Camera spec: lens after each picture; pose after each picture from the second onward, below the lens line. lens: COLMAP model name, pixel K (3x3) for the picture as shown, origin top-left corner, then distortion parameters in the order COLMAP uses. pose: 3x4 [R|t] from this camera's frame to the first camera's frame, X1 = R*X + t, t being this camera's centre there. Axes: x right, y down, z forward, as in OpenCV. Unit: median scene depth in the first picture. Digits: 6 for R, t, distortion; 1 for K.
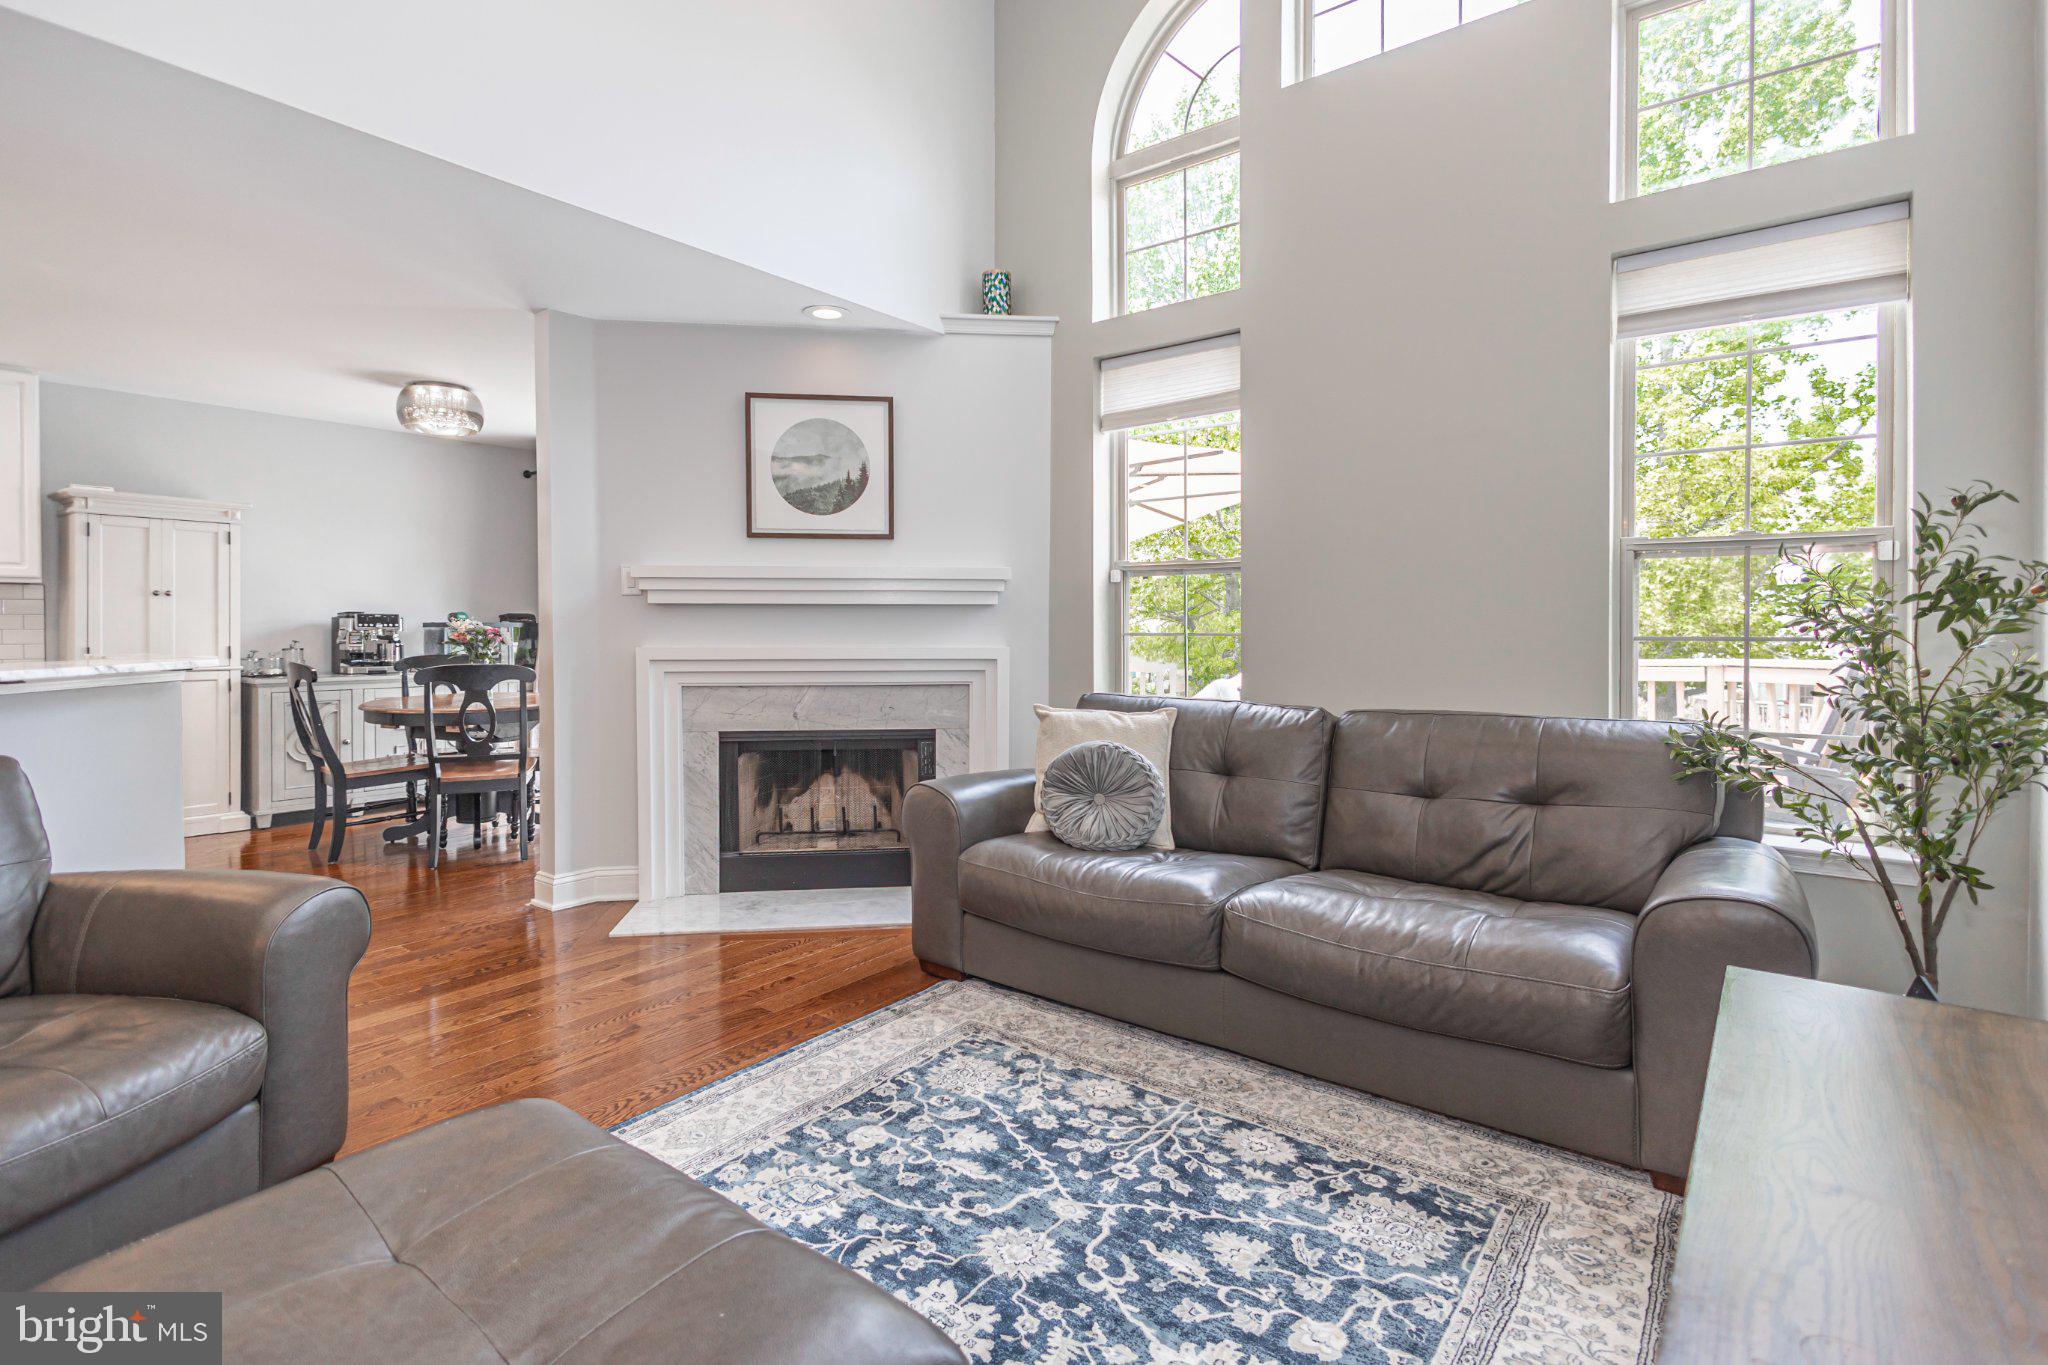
lens RADIAL K [[957.6, 0, 1050.2], [0, 957.6, 635.1], [0, 0, 1]] dist [0.010434, 0.000052]
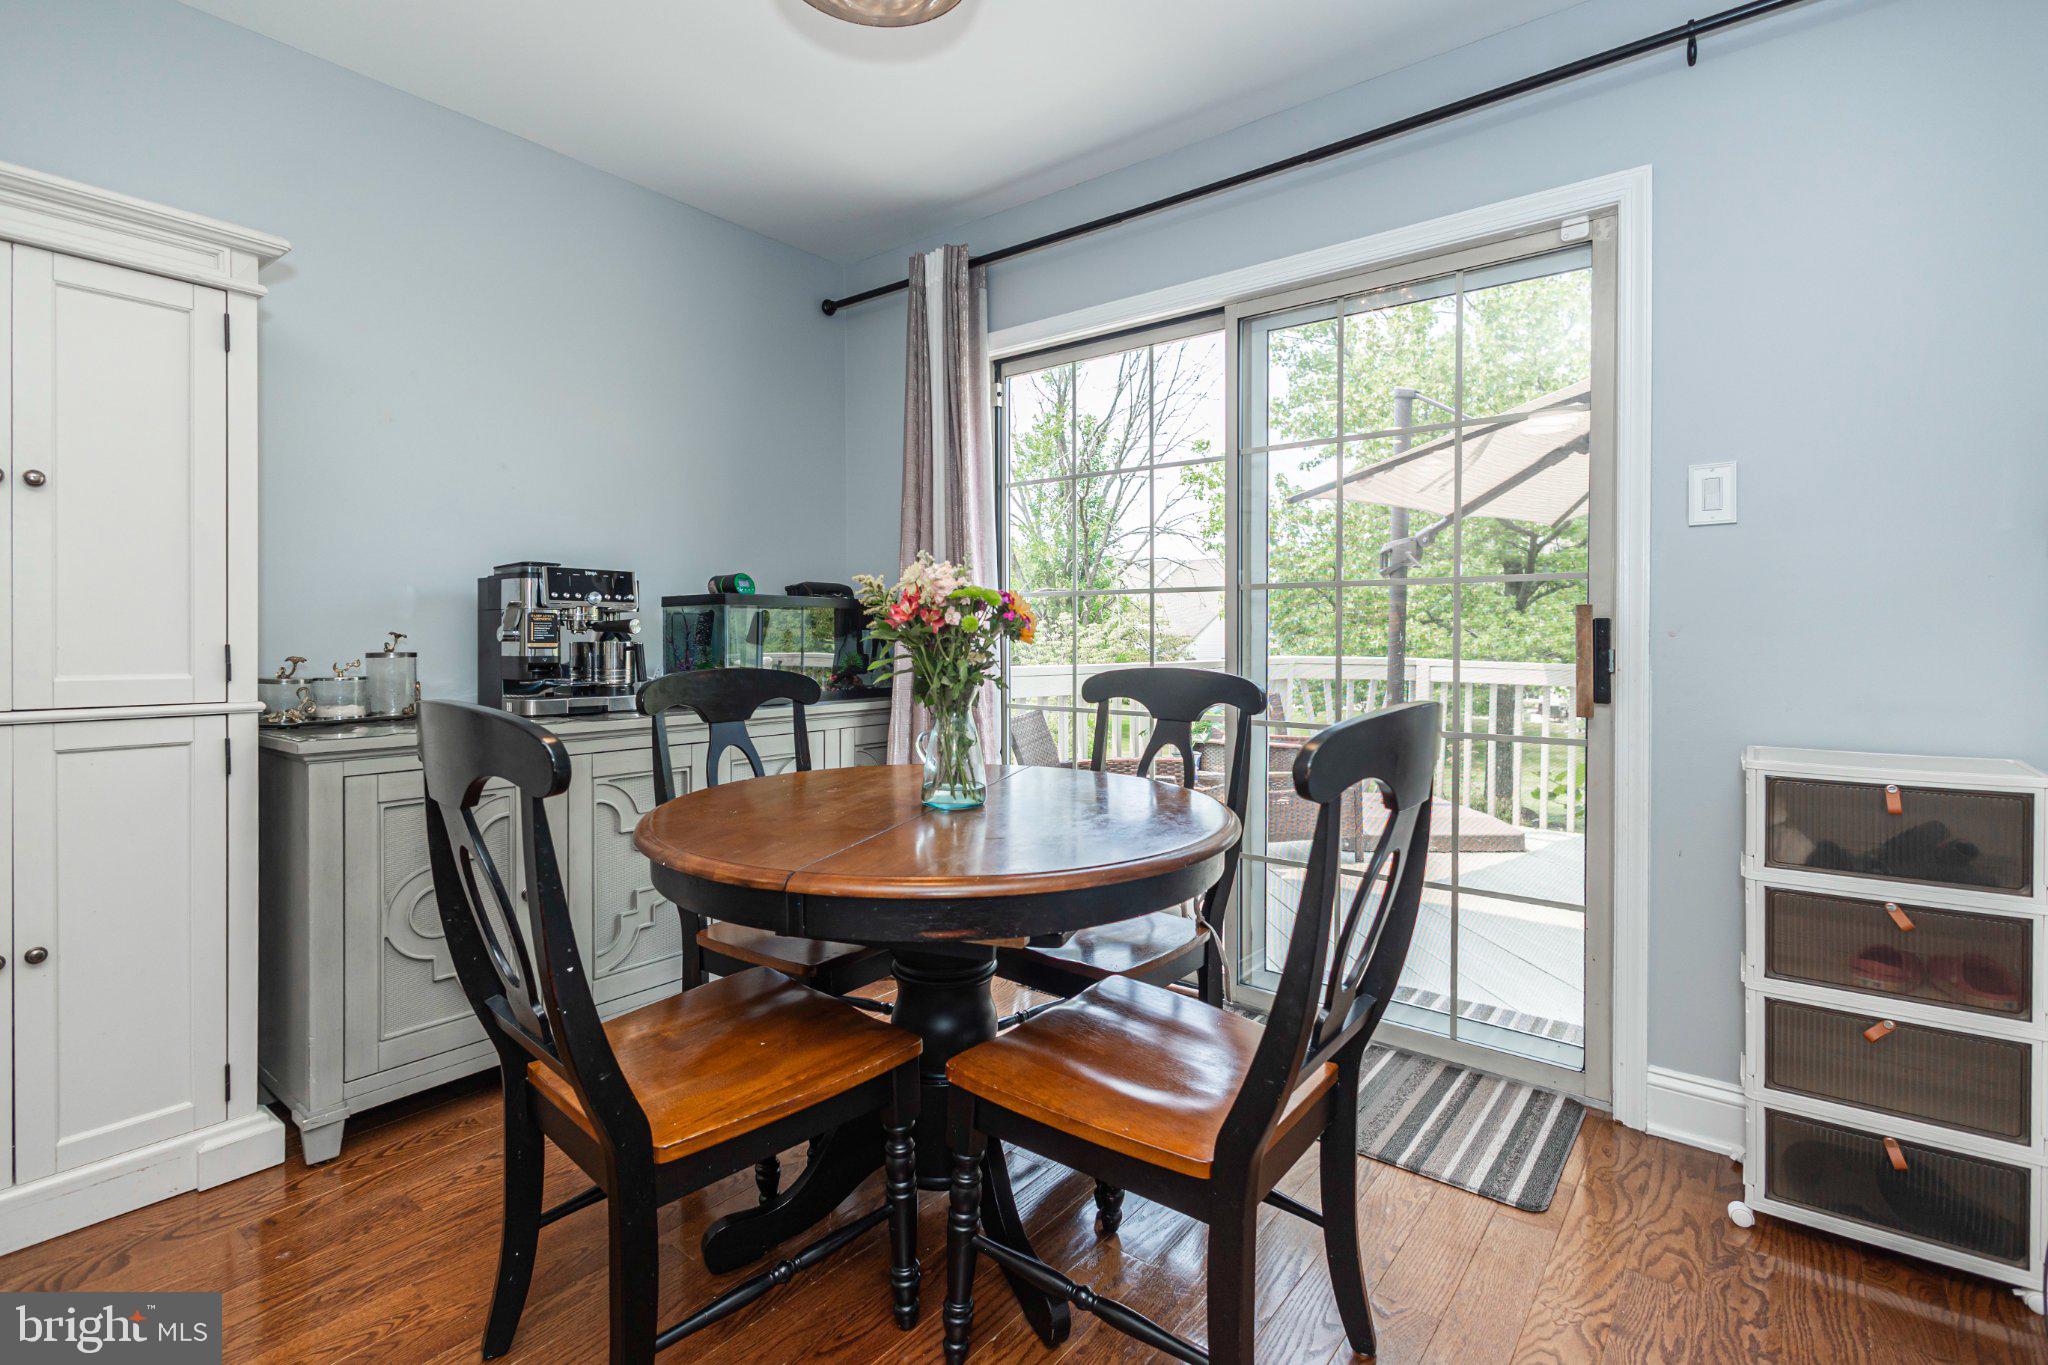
lens RADIAL K [[957.6, 0, 1034.2], [0, 957.6, 642.9], [0, 0, 1]] dist [0.010434, 0.000052]
pose [[0.999510, -0.002218, -0.031214, -0.535679], [0.002173, 0.999997, -0.001478, 0.011200], [0.031217, 0.001410, 0.999512, 0.645043]]
